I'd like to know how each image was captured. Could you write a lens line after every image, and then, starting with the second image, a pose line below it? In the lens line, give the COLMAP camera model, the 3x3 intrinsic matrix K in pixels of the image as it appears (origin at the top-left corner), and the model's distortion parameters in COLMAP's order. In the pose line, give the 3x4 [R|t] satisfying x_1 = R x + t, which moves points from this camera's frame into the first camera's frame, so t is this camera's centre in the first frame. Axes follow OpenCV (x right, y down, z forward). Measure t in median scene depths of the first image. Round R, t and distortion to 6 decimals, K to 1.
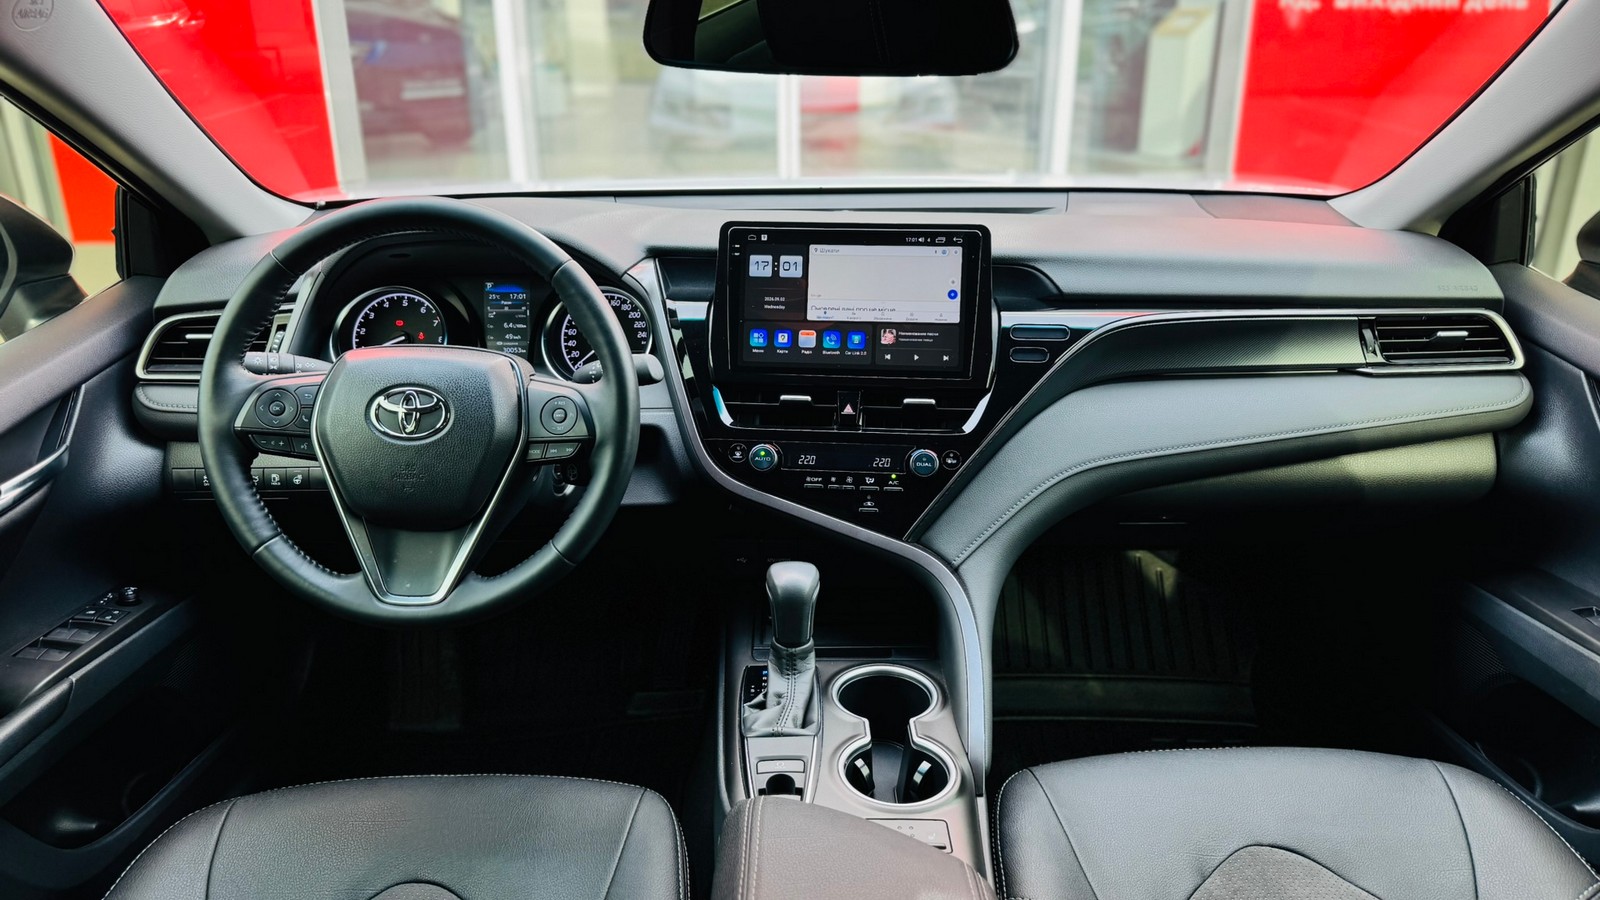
lens RADIAL K [[1086.6, 0, 800.0], [0, 1086.6, 450.0], [0, 0, 1]] dist [0.103865, -0.133534]
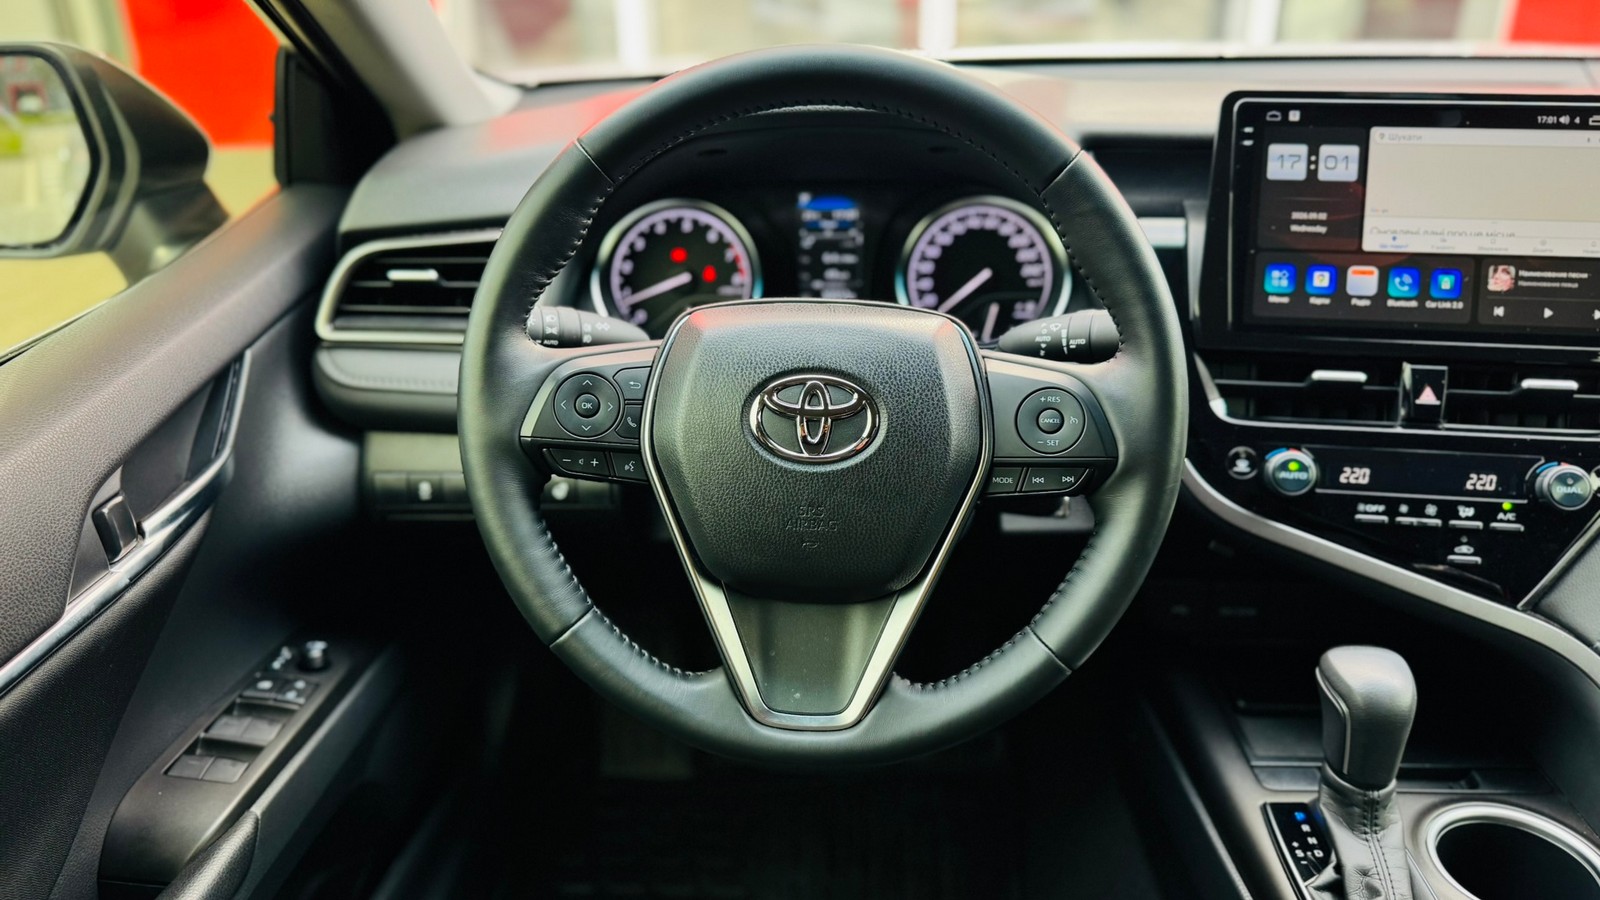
lens RADIAL K [[1086.6, 0, 800.0], [0, 1086.6, 450.0], [0, 0, 1]] dist [0.103865, -0.133534]
pose [[0.999092, 0.011172, -0.041104, -0.288698], [-0.008006, 0.997045, 0.076406, -0.052183], [0.041836, -0.076008, 0.996229, 0.352606]]
